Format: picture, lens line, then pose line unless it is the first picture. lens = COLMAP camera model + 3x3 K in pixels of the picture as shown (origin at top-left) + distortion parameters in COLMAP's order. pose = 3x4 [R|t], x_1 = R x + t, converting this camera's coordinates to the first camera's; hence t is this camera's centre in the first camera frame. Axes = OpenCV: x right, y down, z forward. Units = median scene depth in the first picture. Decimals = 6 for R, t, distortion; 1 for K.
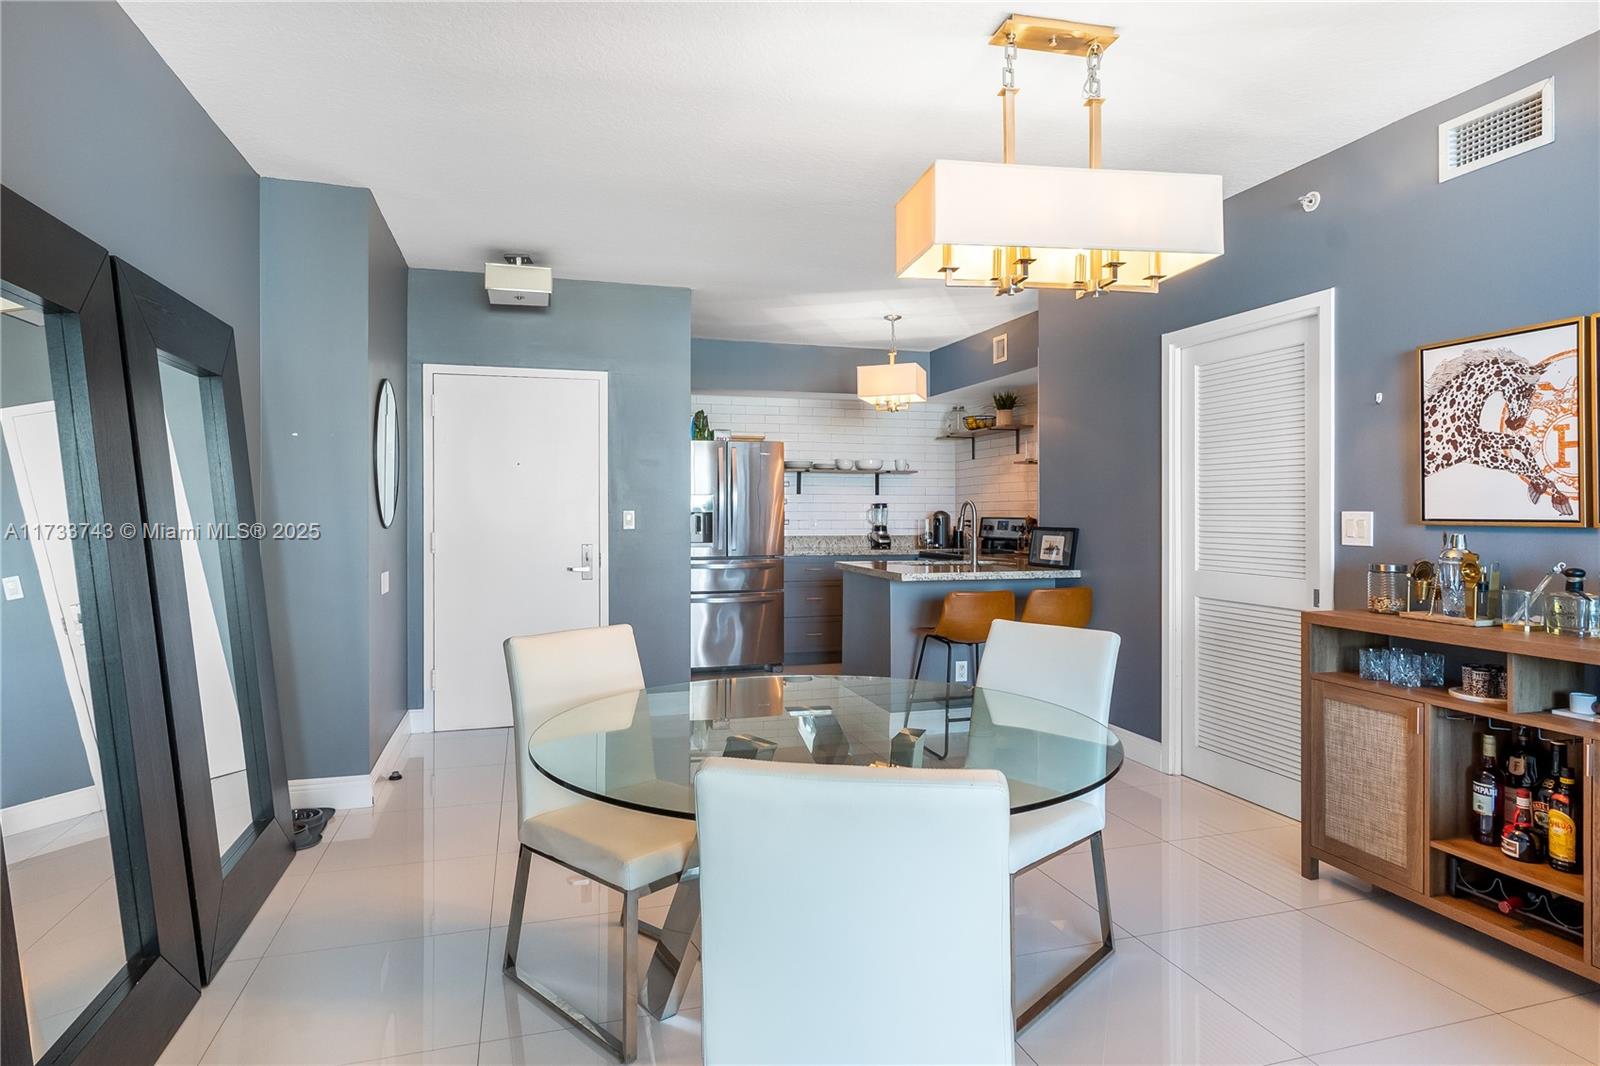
lens RADIAL K [[888.5, 0, 798.9], [0, 888.5, 504.2], [0, 0, 1]] dist [-0.000411, 0.000755]
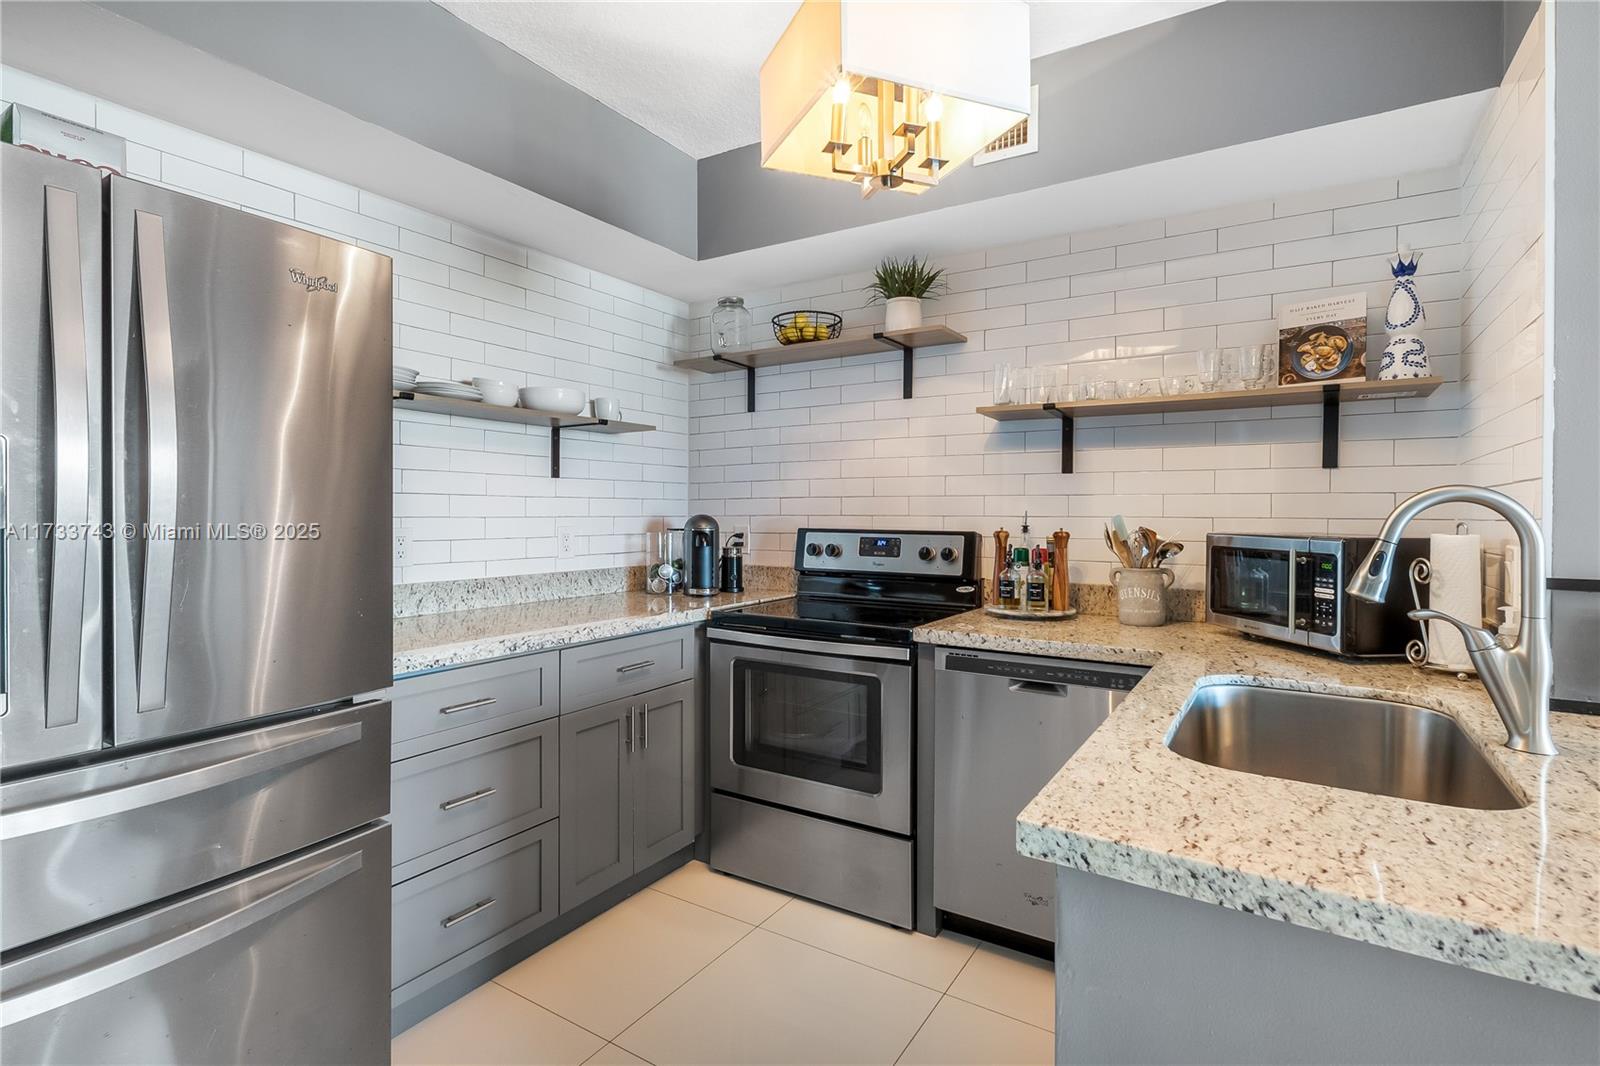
lens RADIAL K [[762.9, 0, 797.0], [0, 762.9, 514.0], [0, 0, 1]] dist [0.000705, 0.000405]
pose [[0.752514, -0.000577, 0.658575, -0.072257], [-0.009114, 0.999895, 0.011290, 0.002146], [-0.658513, -0.014498, 0.752430, 0.717457]]
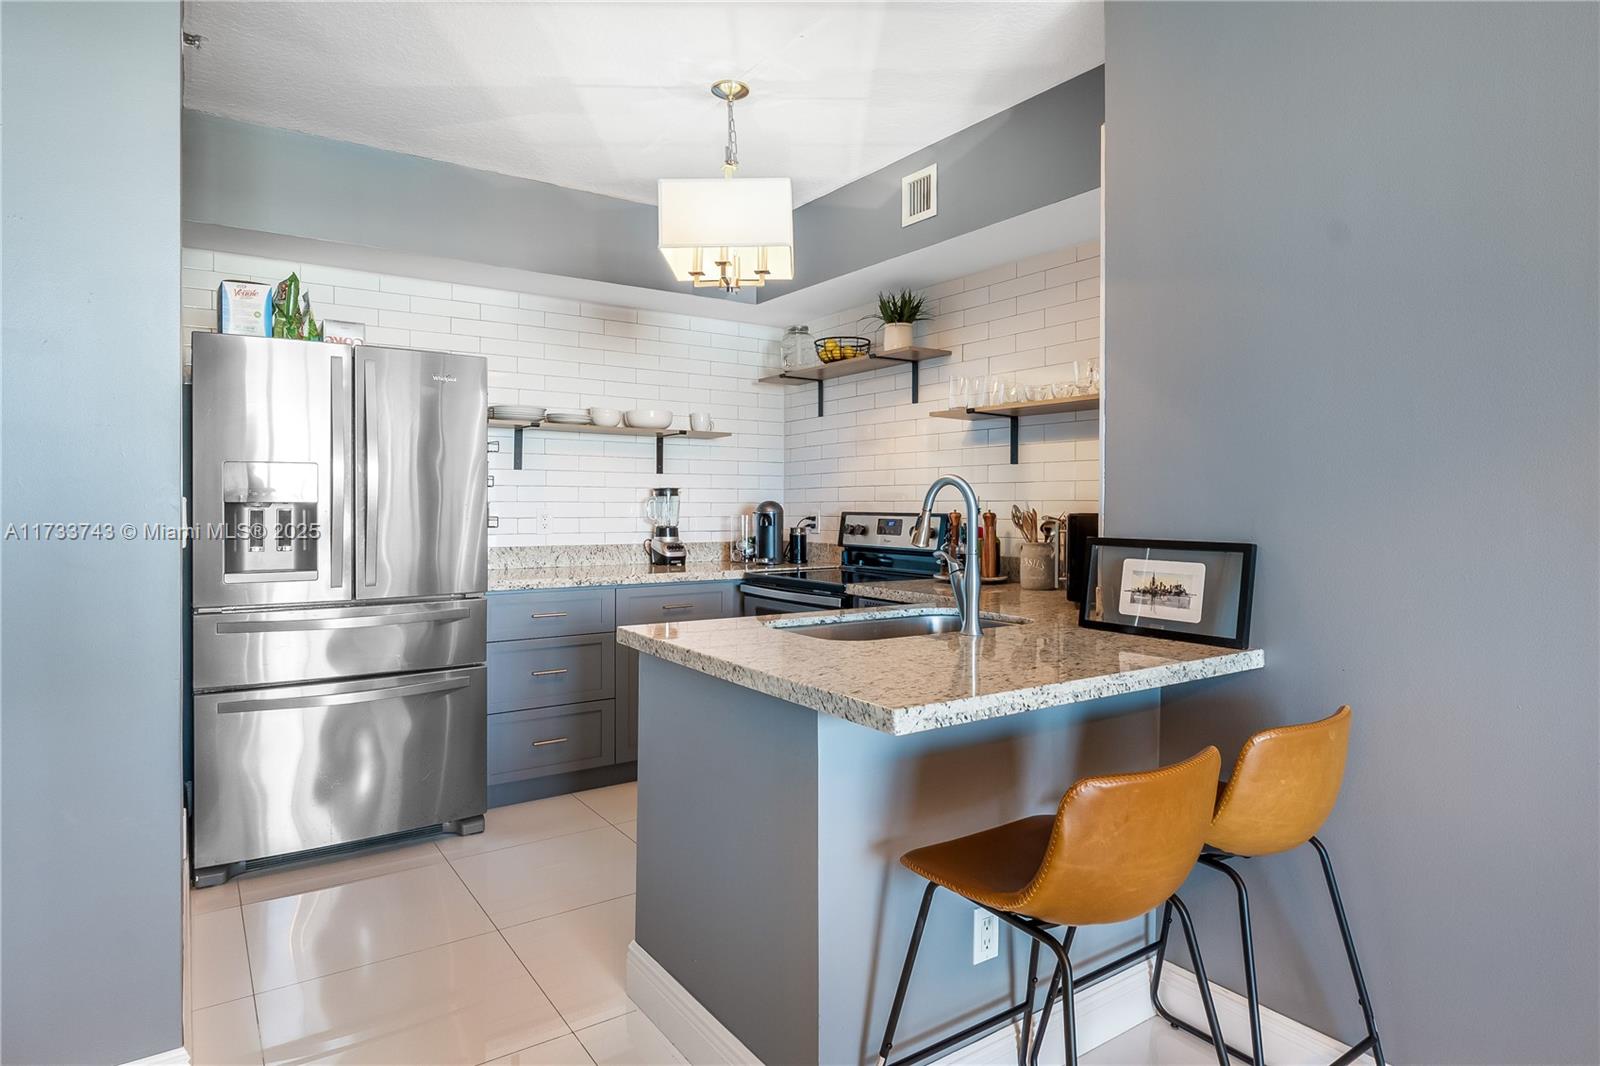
lens RADIAL K [[888.5, 0, 798.9], [0, 888.5, 504.2], [0, 0, 1]] dist [-0.000411, 0.000755]
pose [[0.951501, 0.001544, 0.307642, -0.003959], [-0.004707, 0.999943, 0.009541, 0.004018], [-0.307610, -0.010526, 0.951454, 0.465948]]
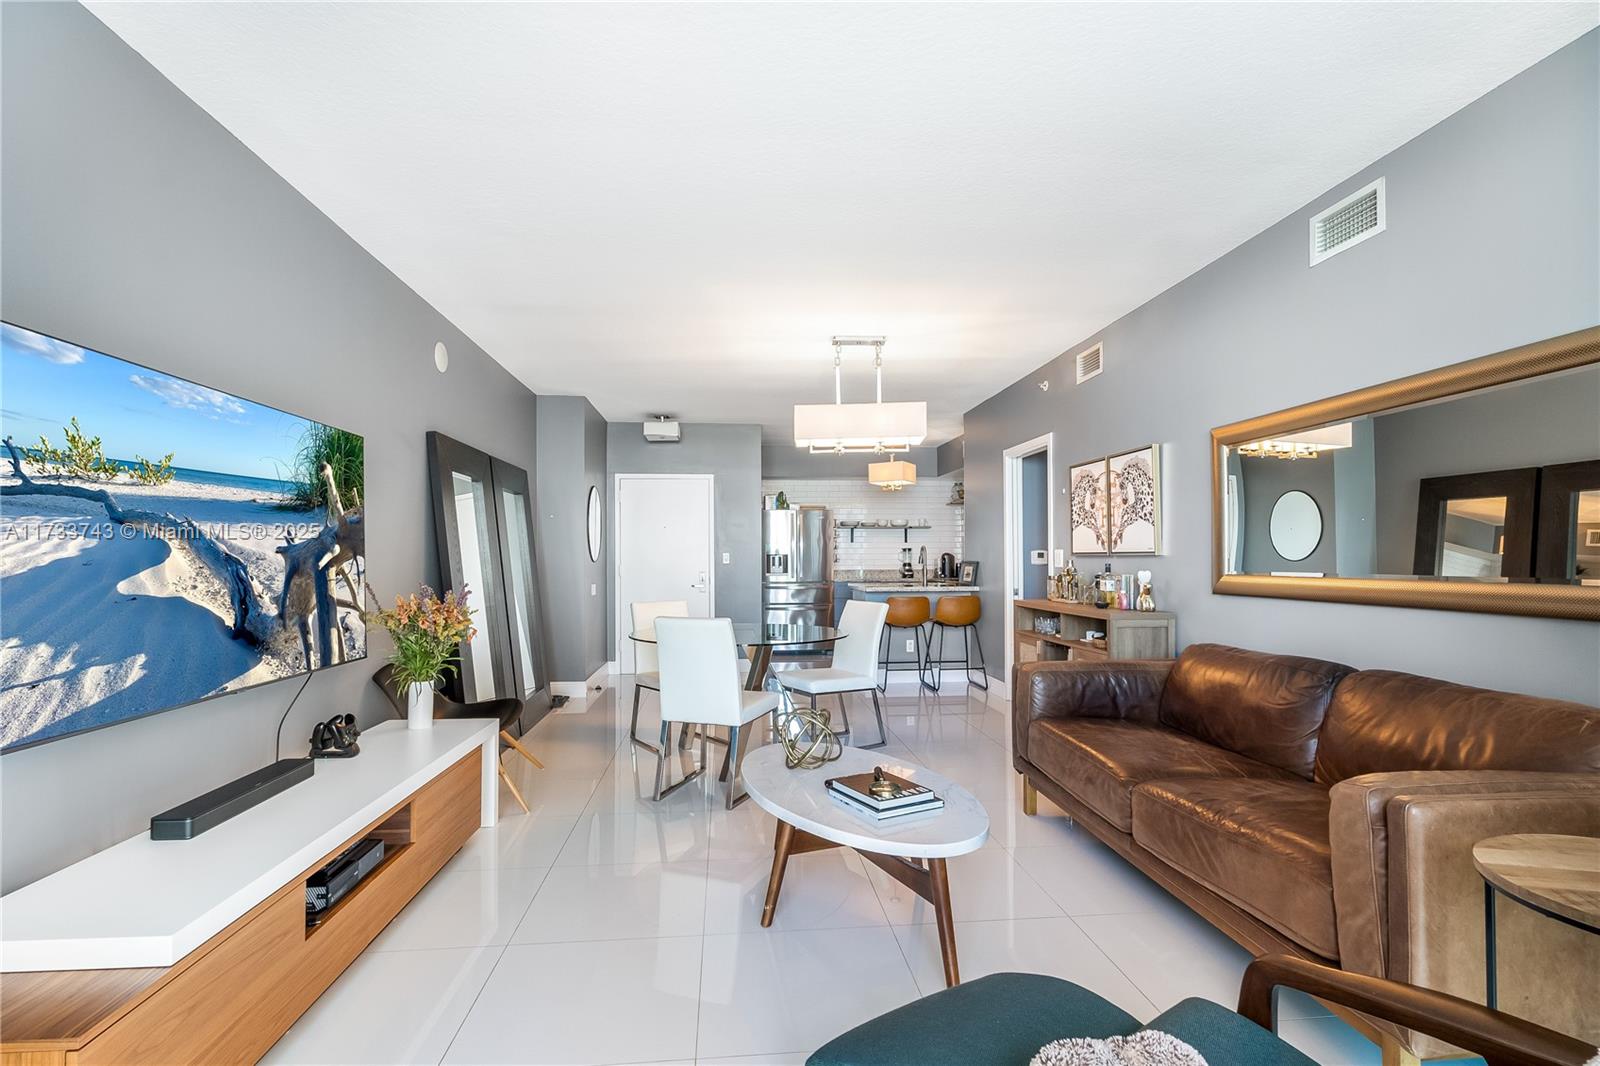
lens RADIAL K [[768.2, 0, 804.2], [0, 768.2, 544.0], [0, 0, 1]] dist [0.001766, -0.000183]
pose [[0.981313, -0.007940, -0.192256, 0.185786], [0.006087, 0.999929, -0.010225, 0.004414], [0.192324, 0.008864, 0.981291, -0.337517]]
